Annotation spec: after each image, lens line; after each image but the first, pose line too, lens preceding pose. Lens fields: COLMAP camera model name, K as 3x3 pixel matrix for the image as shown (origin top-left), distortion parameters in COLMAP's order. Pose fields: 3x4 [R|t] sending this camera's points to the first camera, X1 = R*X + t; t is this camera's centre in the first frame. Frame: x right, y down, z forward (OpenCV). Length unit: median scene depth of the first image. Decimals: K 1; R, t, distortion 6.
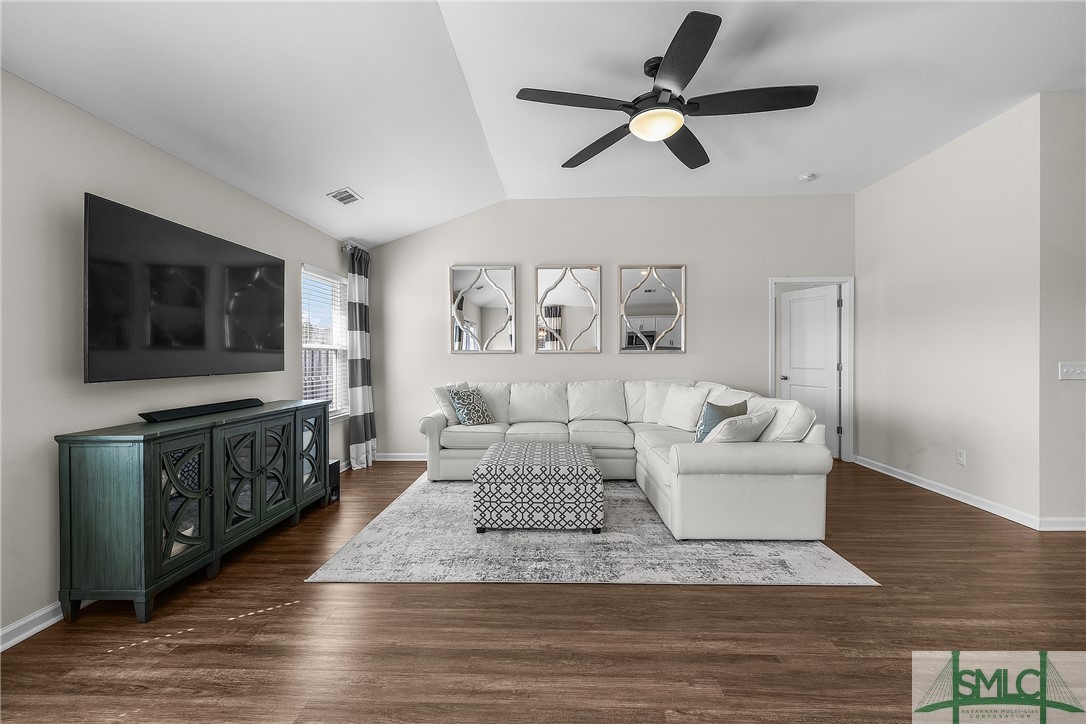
lens RADIAL K [[460.5, 0, 544.8], [0, 460.5, 356.3], [0, 0, 1]] dist [-0.001179, 0.000909]
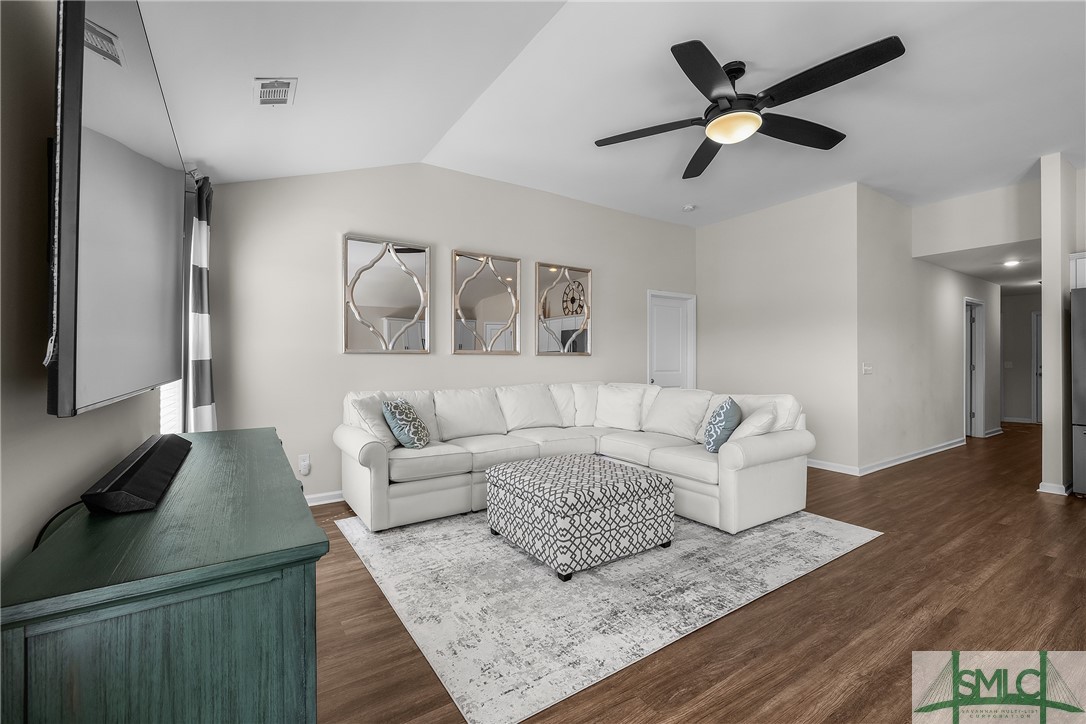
lens RADIAL K [[460.5, 0, 542.5], [0, 460.5, 357.7], [0, 0, 1]] dist [-0.001179, 0.000909]
pose [[0.817013, 0.007355, 0.576572, -0.631612], [-0.001138, 0.999937, -0.011143, 0.015674], [-0.576618, 0.008448, 0.816970, 0.388358]]
